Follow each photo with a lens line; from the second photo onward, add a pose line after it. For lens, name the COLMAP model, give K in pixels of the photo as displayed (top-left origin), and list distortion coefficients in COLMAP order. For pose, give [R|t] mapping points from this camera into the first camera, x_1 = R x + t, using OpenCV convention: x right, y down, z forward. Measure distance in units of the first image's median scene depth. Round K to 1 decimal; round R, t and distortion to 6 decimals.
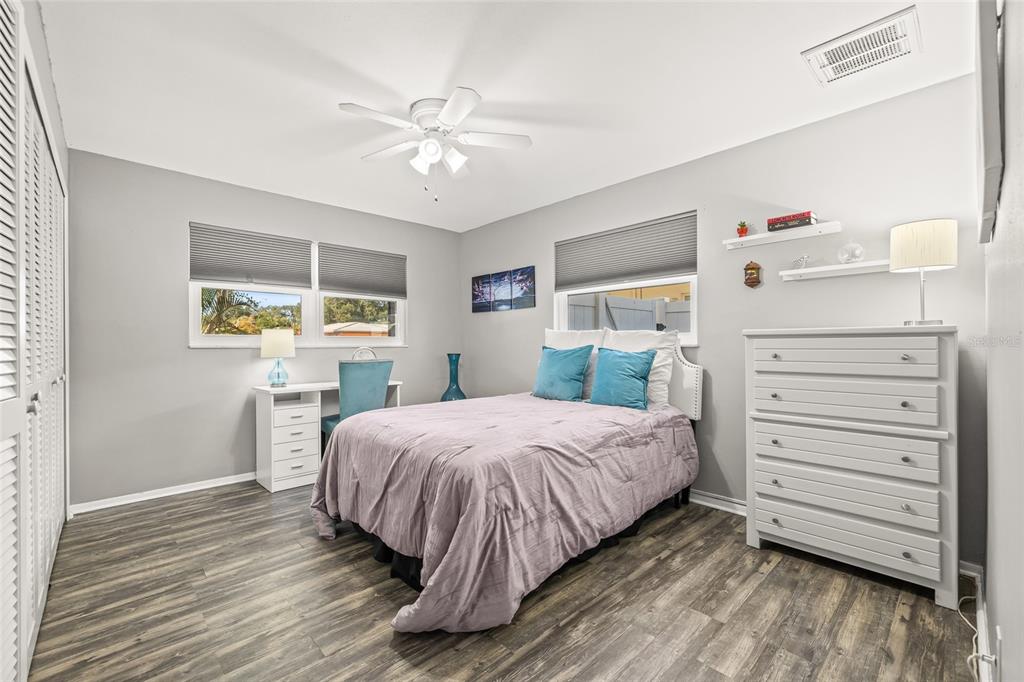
lens RADIAL K [[434.4, 0, 511.0], [0, 434.4, 342.2], [0, 0, 1]] dist [0.001717, 0.000099]
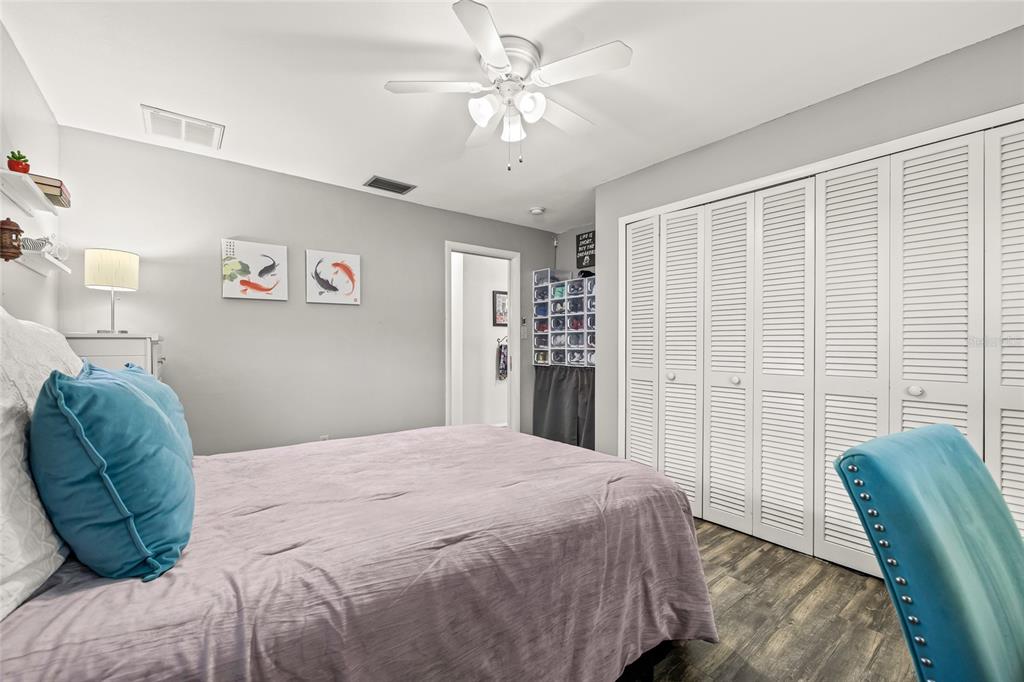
lens RADIAL K [[434.4, 0, 512.6], [0, 434.4, 342.9], [0, 0, 1]] dist [0.001717, 0.000099]
pose [[-0.996475, -0.001424, 0.083883, -0.274582], [-0.001649, 0.999995, -0.002621, -0.011787], [-0.083879, -0.002750, -0.996472, 2.053315]]
